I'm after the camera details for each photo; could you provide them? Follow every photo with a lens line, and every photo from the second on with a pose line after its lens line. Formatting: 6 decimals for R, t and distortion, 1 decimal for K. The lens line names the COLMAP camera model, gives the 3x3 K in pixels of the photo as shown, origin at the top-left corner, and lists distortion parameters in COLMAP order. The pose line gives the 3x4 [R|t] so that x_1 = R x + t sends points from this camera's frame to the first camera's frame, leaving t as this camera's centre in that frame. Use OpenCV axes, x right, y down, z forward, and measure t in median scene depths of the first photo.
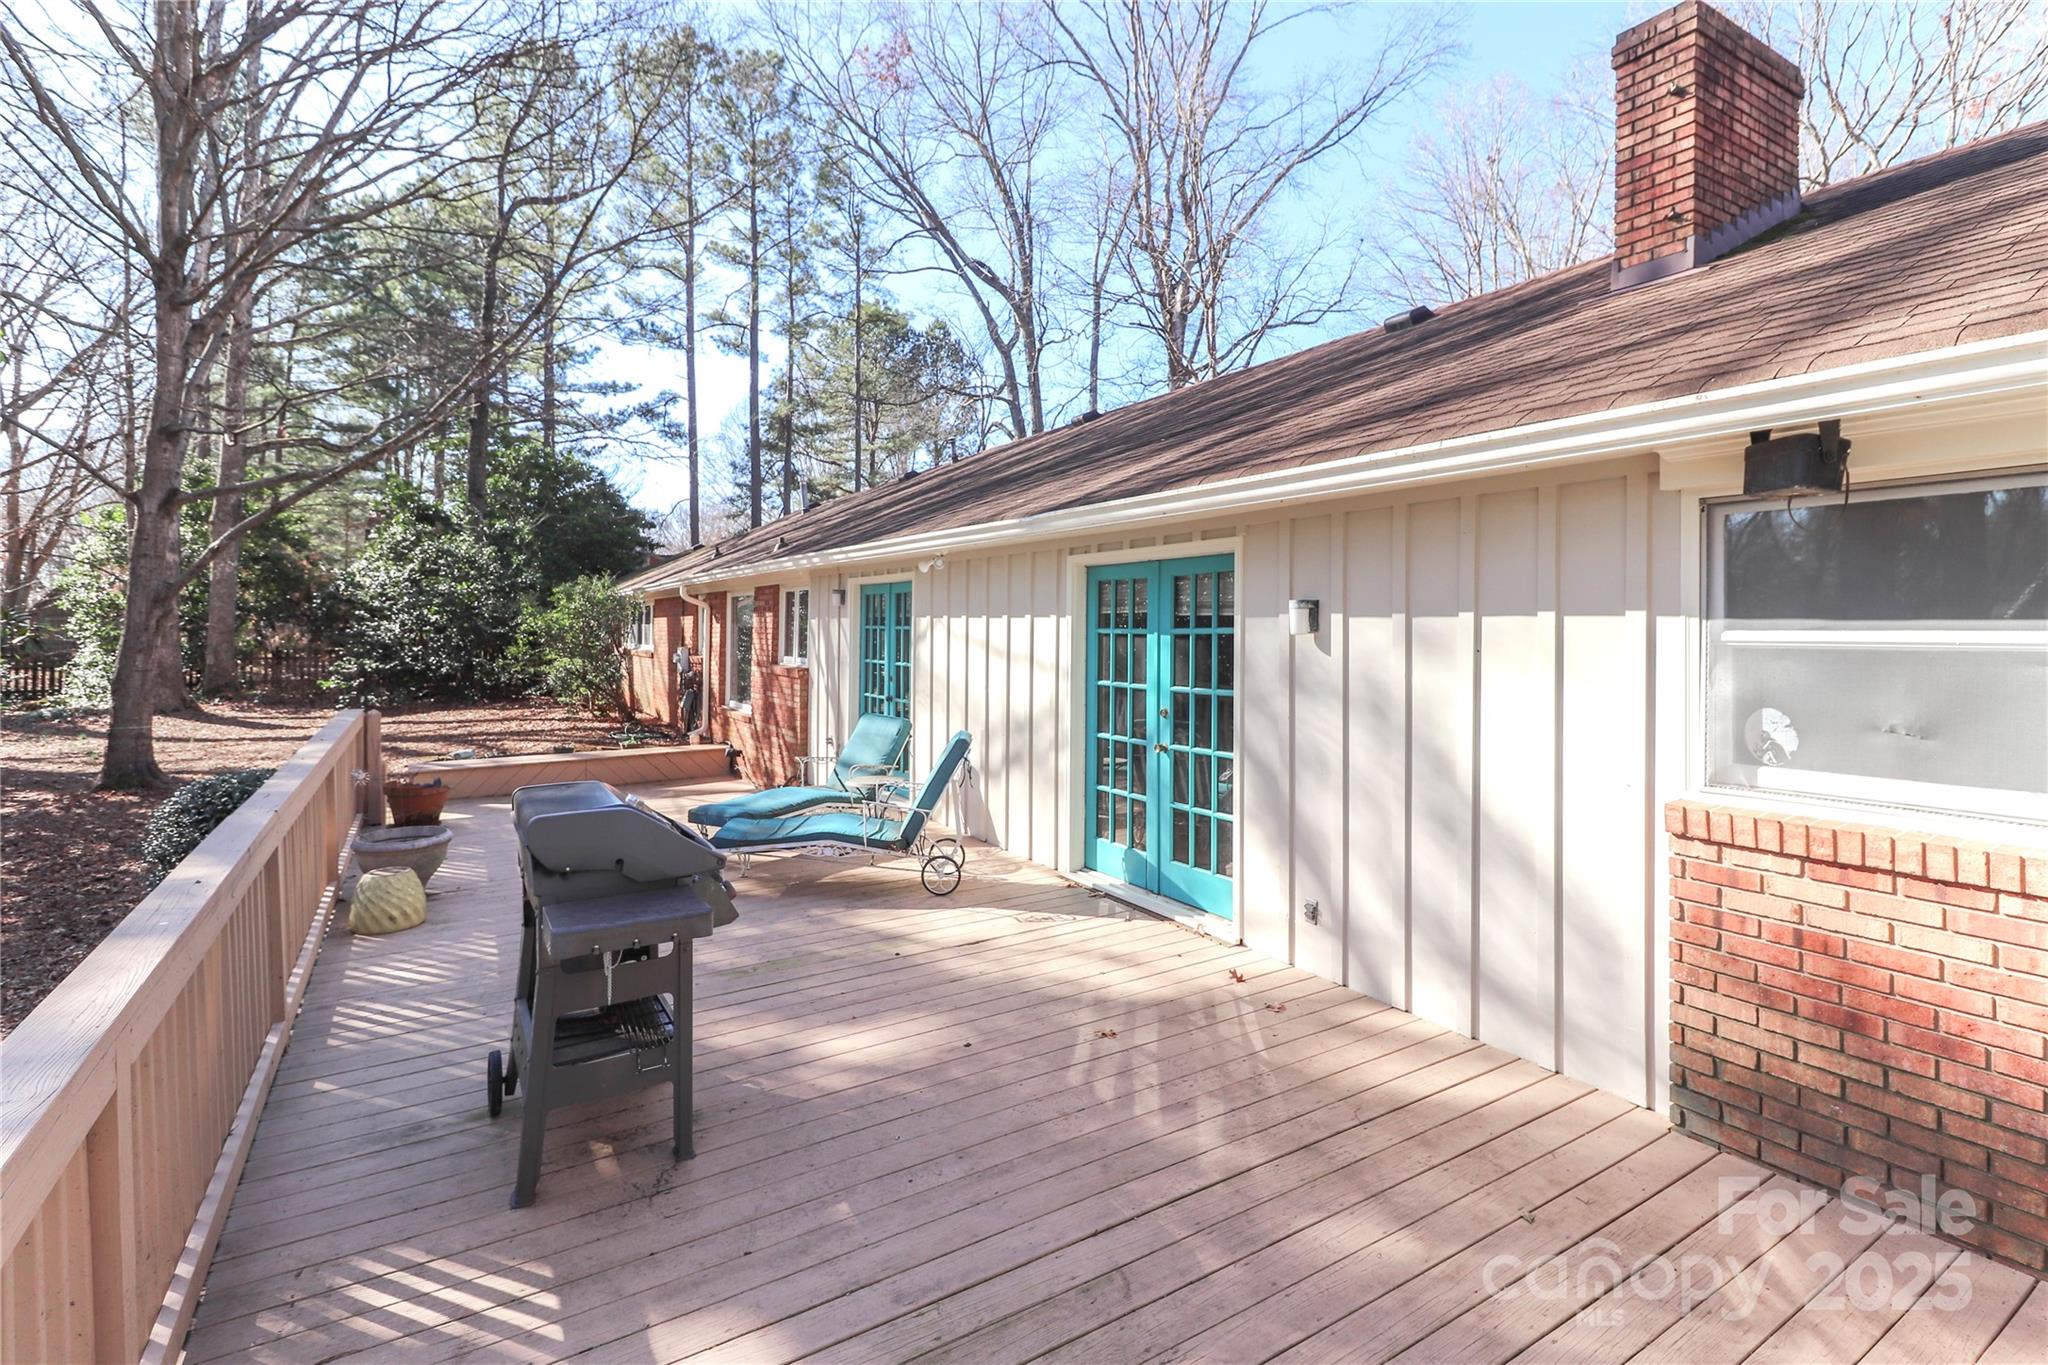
lens RADIAL K [[974.2, 0, 1047.2], [0, 974.2, 636.7], [0, 0, 1]] dist [0.012402, -0.000428]
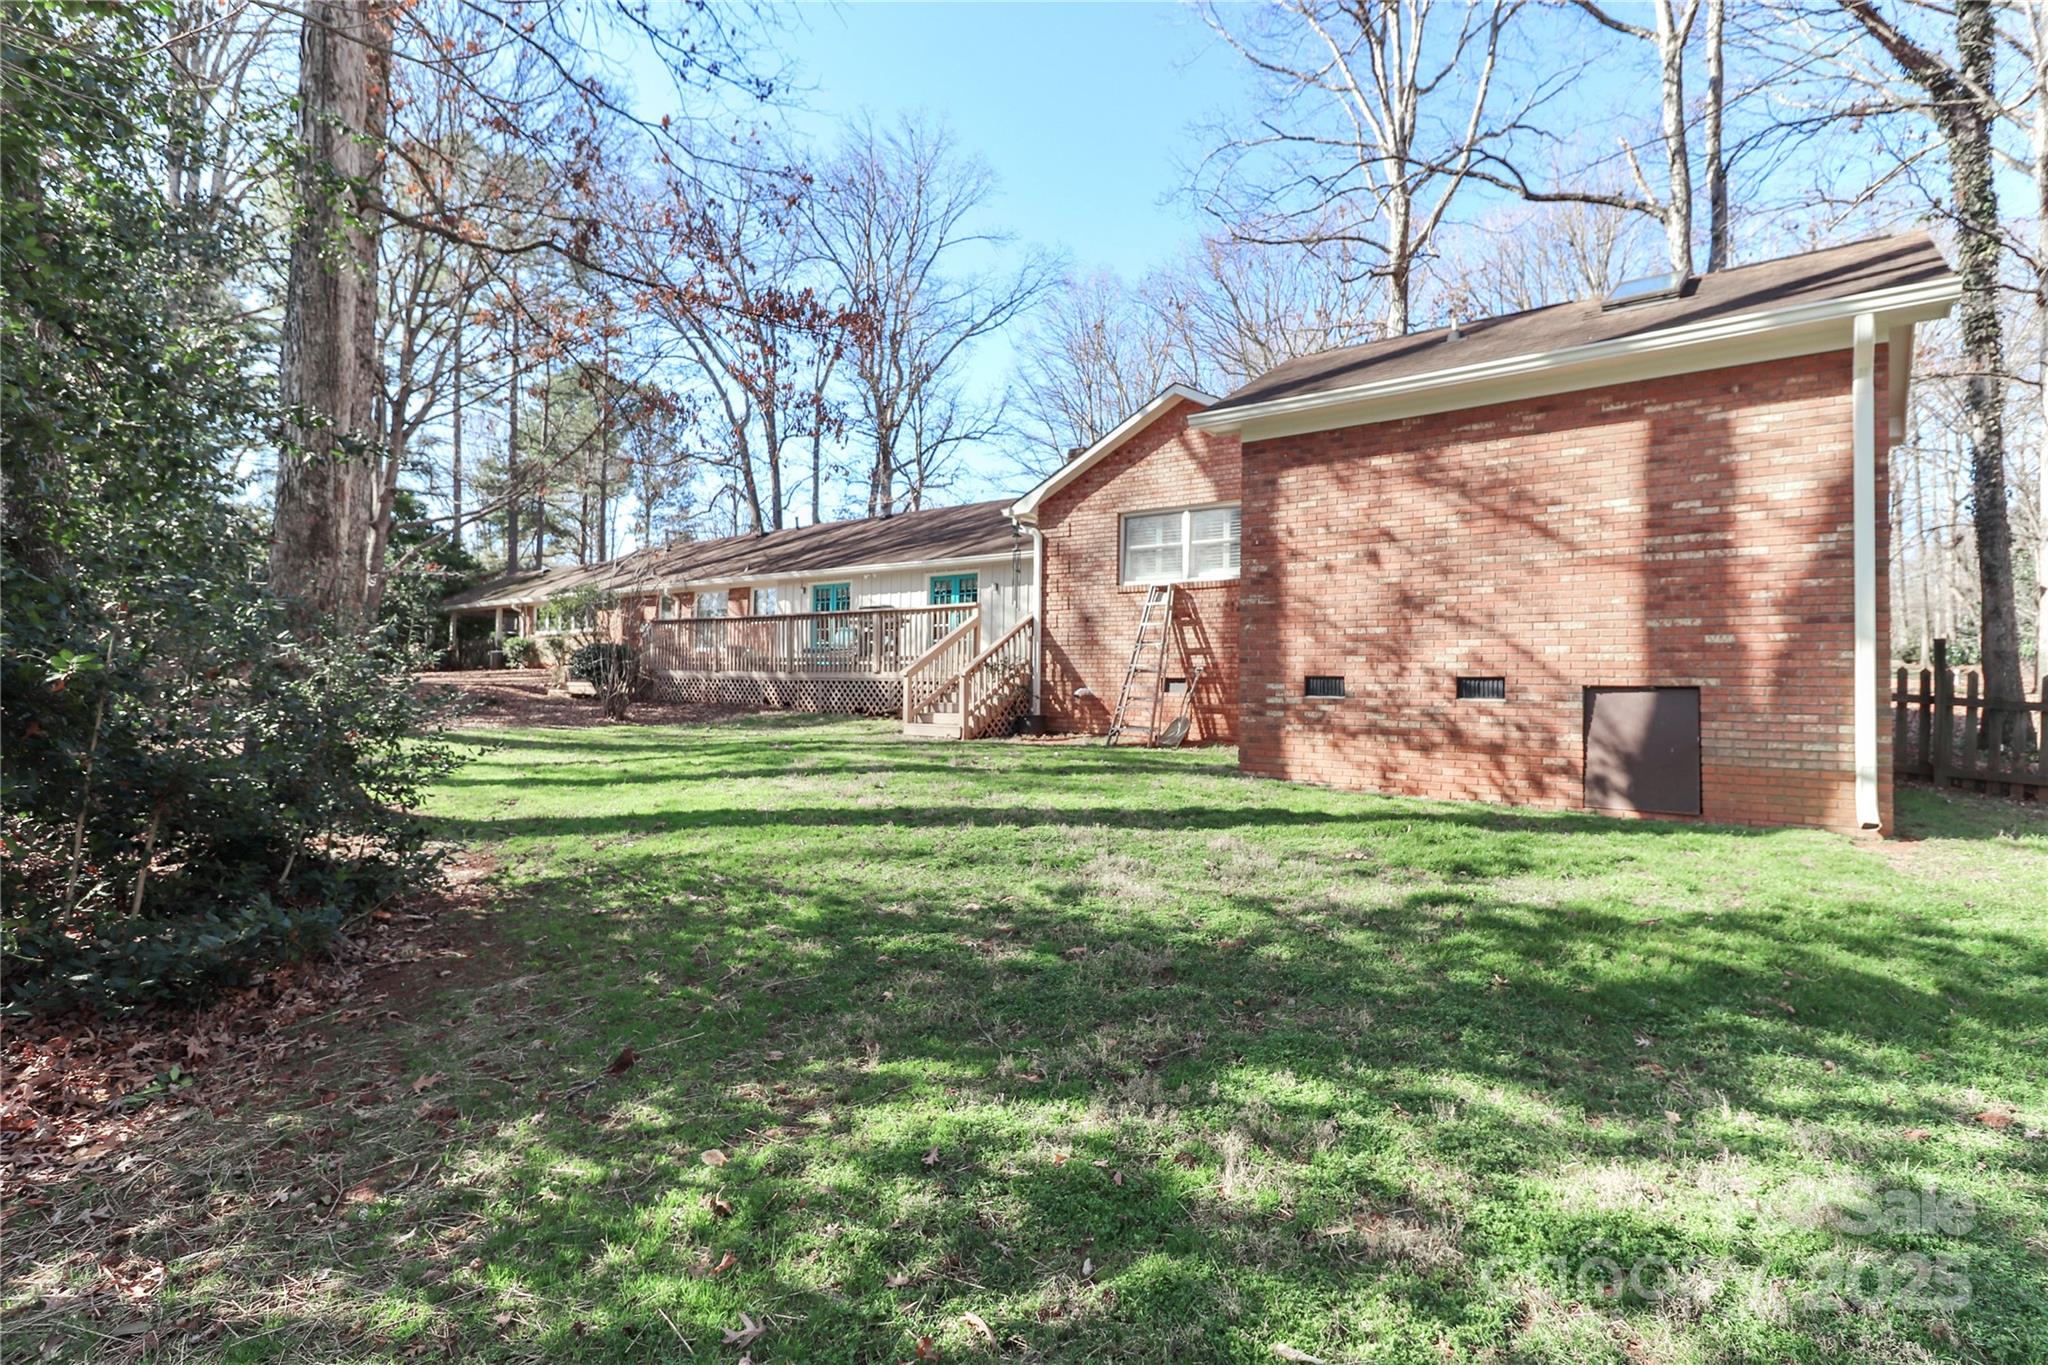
lens RADIAL K [[961.8, 0, 1055.9], [0, 961.8, 677.9], [0, 0, 1]] dist [-0.009556, -0.000112]
pose [[0.935305, 0.011378, 0.353660, -0.122738], [-0.007064, 0.999884, -0.013487, 0.054069], [-0.353772, 0.010116, 0.935277, -0.383880]]
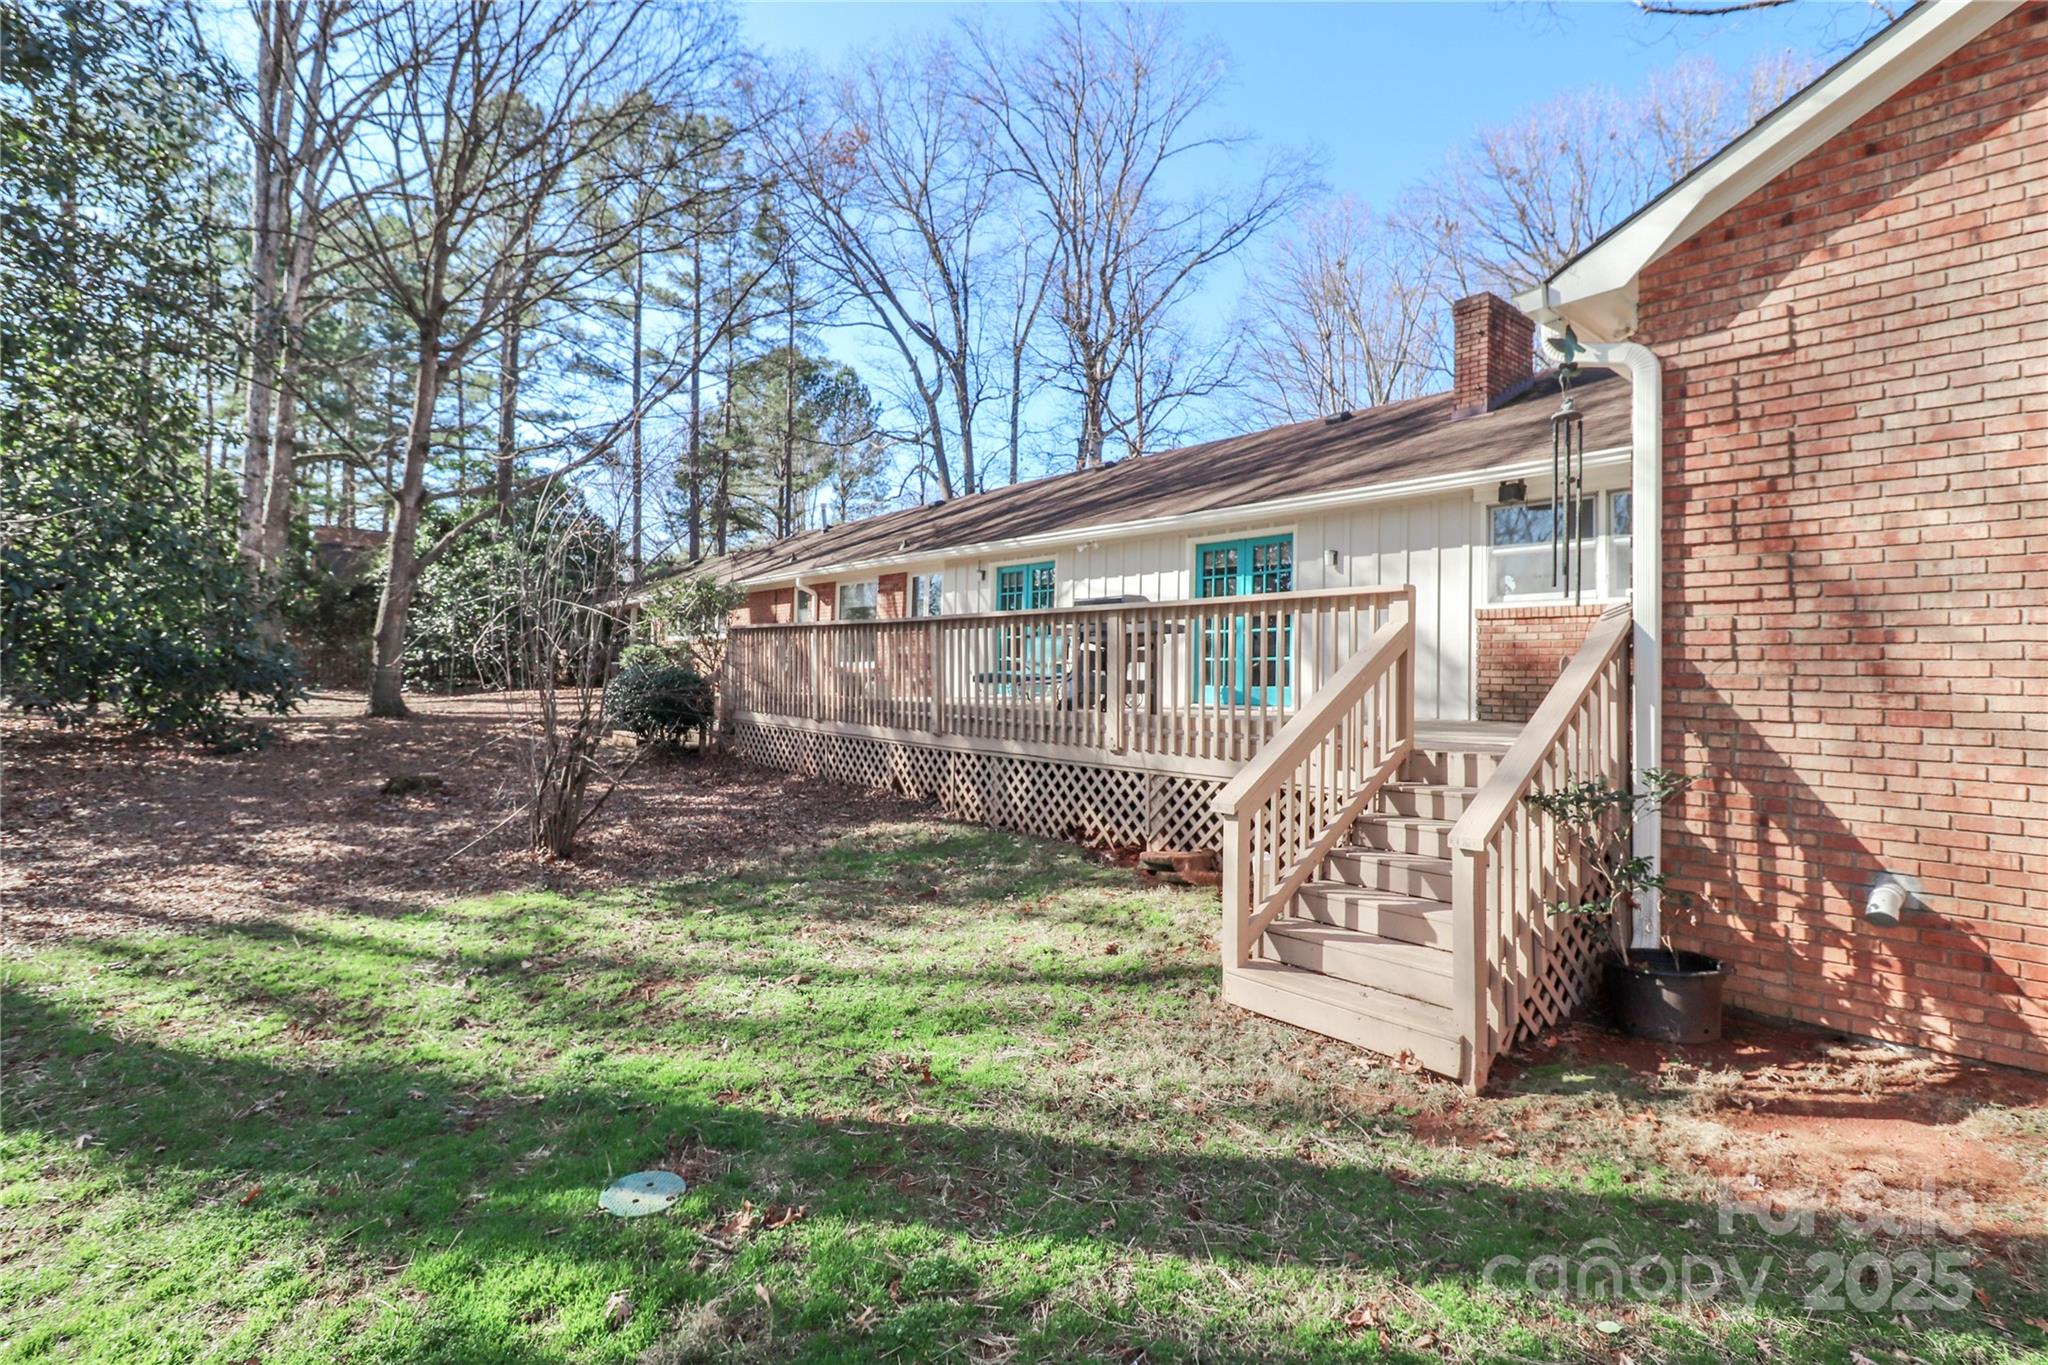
lens RADIAL K [[961.8, 0, 1055.9], [0, 961.8, 677.9], [0, 0, 1]] dist [-0.009556, -0.000112]
pose [[0.988045, 0.010607, 0.153801, -0.086081], [-0.010109, 0.999941, -0.004022, 0.033058], [-0.153834, 0.002419, 0.988094, -0.135097]]
